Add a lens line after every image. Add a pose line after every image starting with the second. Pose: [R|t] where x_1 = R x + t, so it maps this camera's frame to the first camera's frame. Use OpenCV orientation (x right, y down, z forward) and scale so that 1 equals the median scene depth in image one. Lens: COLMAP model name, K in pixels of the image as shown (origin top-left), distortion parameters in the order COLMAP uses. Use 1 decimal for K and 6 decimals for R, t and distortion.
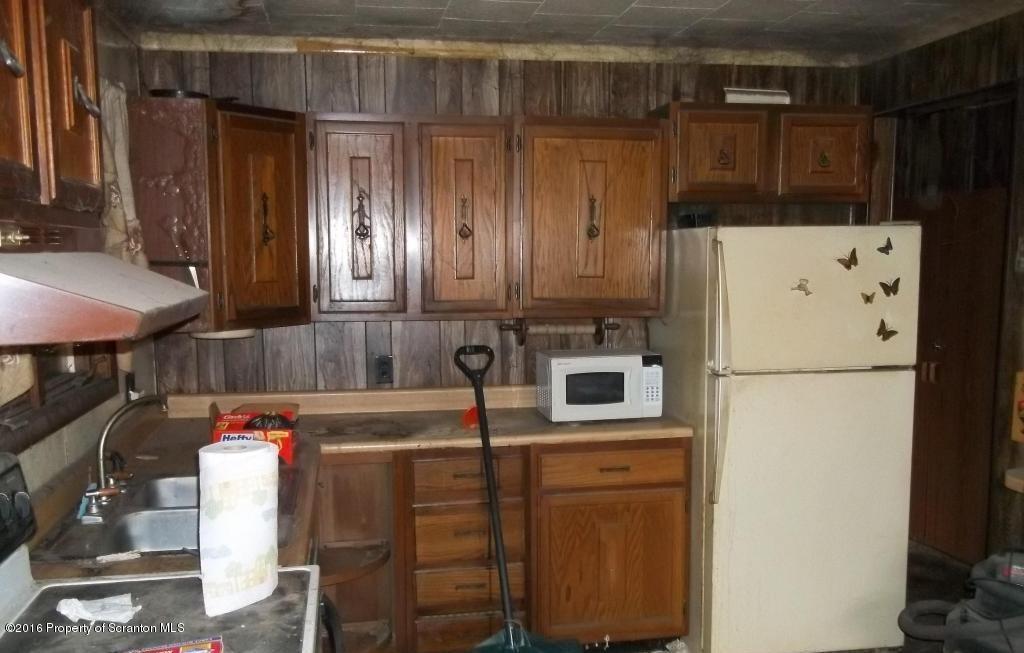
lens RADIAL K [[979.5, 0, 513.2], [0, 979.5, 333.4], [0, 0, 1]] dist [0.019509, 0.000000]
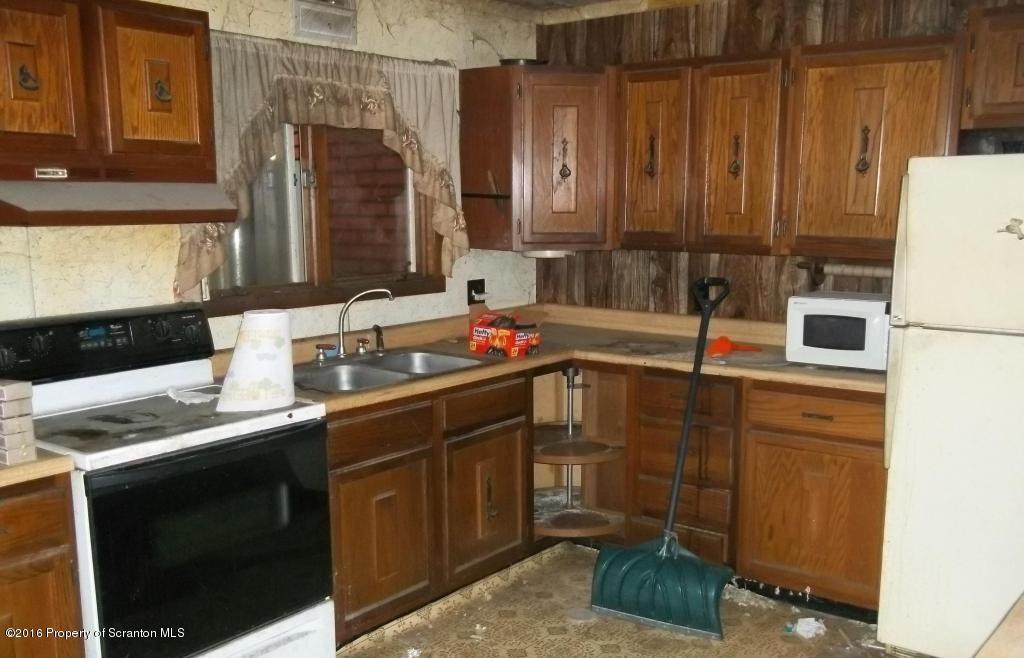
lens RADIAL K [[979.5, 0, 512.8], [0, 979.5, 324.5], [0, 0, 1]] dist [0.019509, 0.000000]
pose [[0.674036, 0.101428, -0.731702, 0.568513], [-0.067011, 0.994840, 0.076174, -0.003143], [0.735653, -0.002312, 0.677355, 0.130303]]
